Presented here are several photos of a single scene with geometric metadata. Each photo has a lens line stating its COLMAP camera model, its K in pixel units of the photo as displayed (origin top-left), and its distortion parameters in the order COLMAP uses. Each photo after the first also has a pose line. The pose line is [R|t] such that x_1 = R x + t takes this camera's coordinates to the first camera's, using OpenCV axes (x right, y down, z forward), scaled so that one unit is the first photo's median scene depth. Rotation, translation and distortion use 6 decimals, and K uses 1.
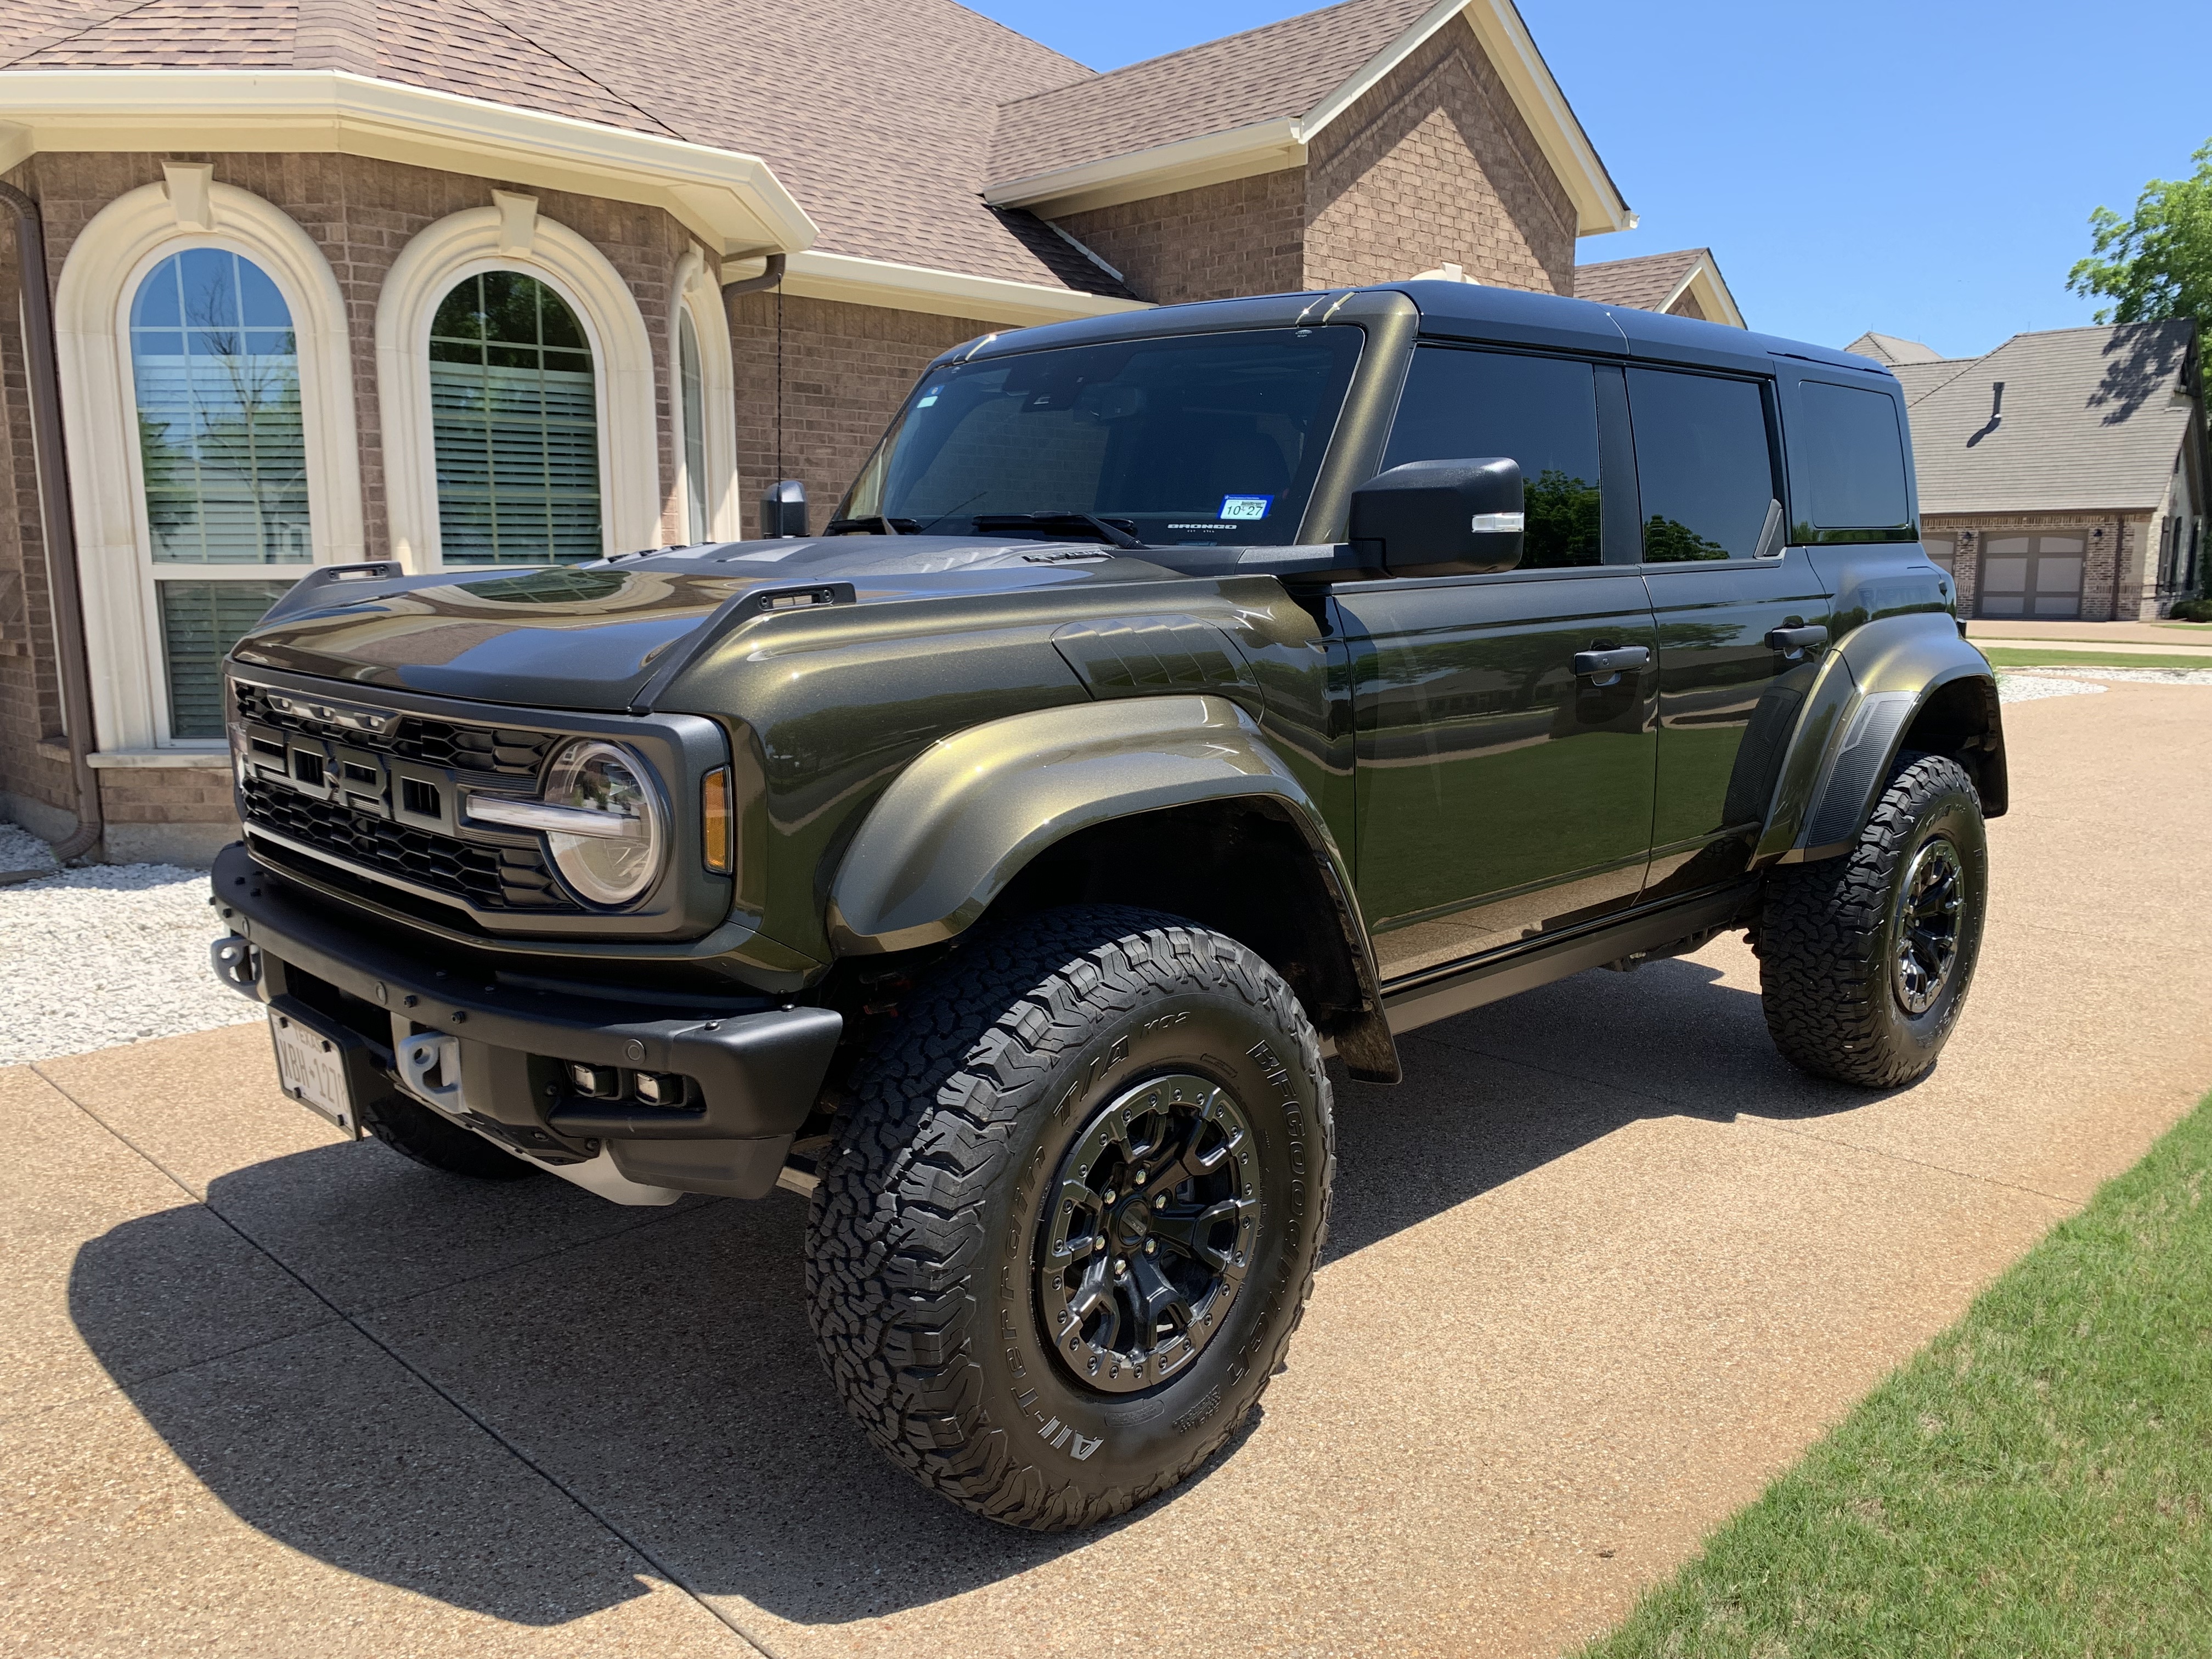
lens RADIAL K [[1704.9, 0, 1020.2], [0, 1704.9, 827.0], [0, 0, 1]] dist [0.008020, -0.009198]
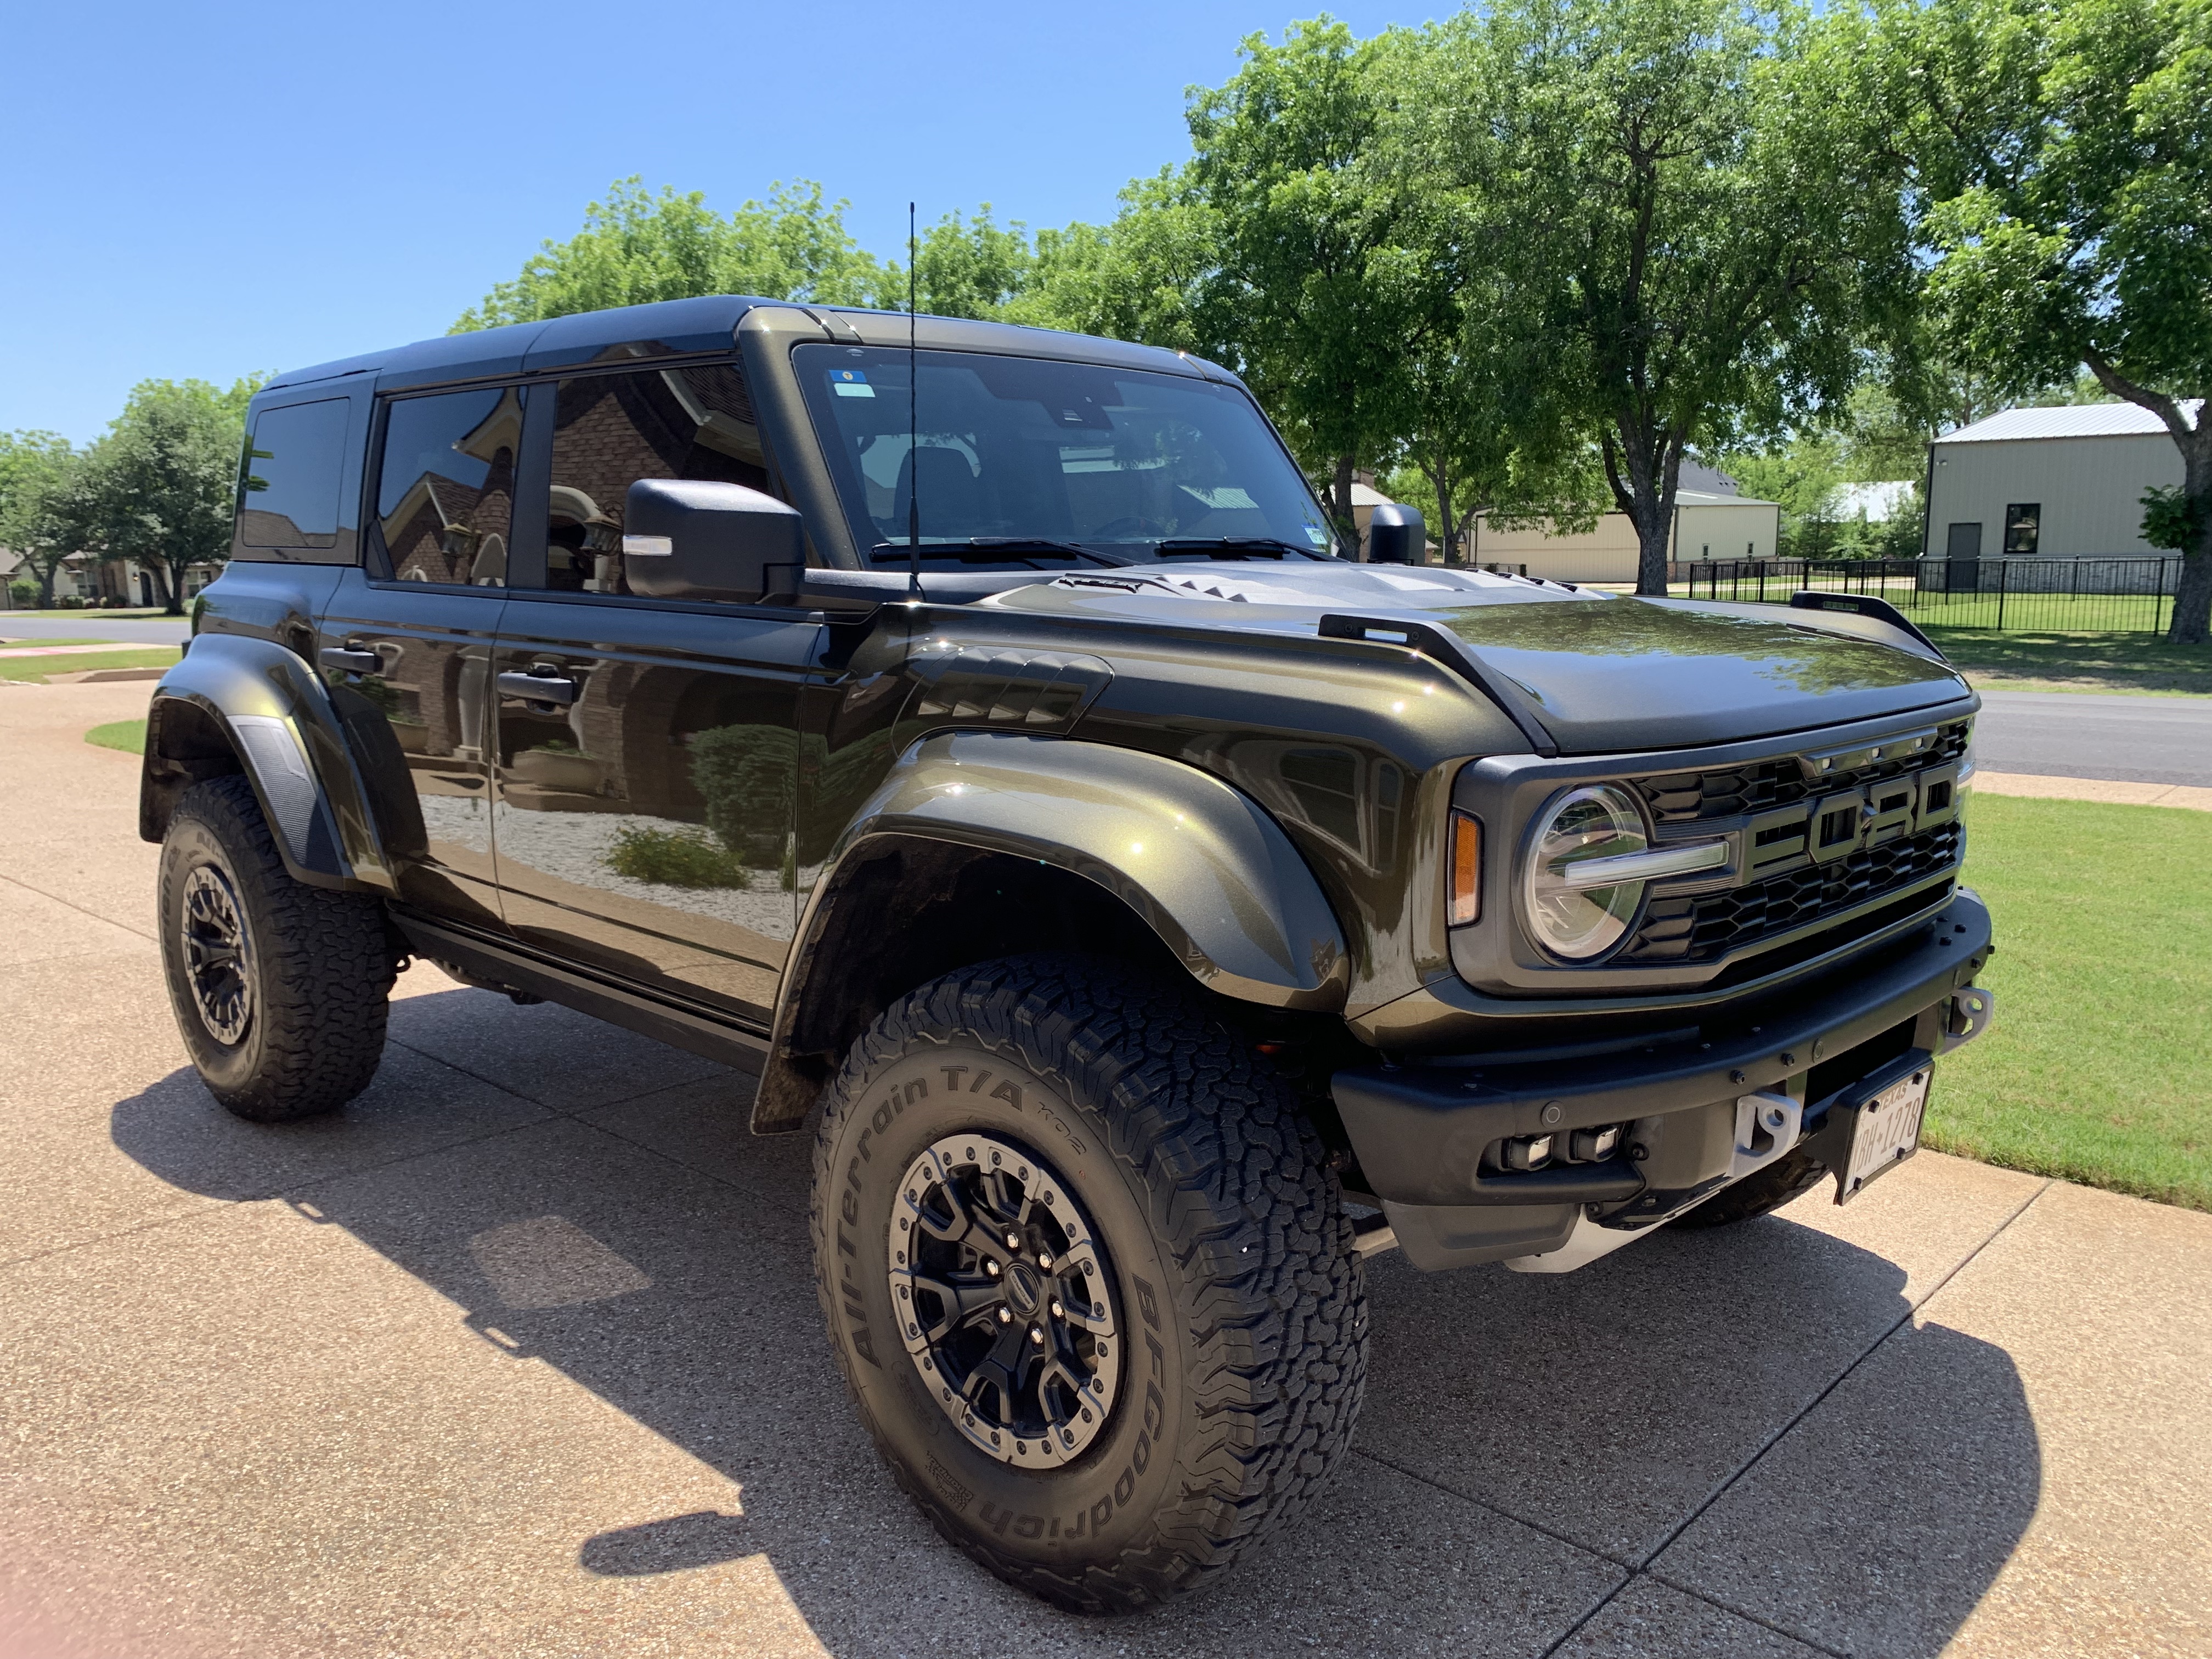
lens RADIAL K [[1735.1, 0, 1106.0], [0, 1735.1, 829.5], [0, 0, 1]] dist [-0.002364, -0.003502]
pose [[-0.062142, -0.162026, 0.984828, -0.075131], [0.168270, 0.970909, 0.170354, -0.014764], [-0.983780, 0.176304, -0.033070, 0.081915]]
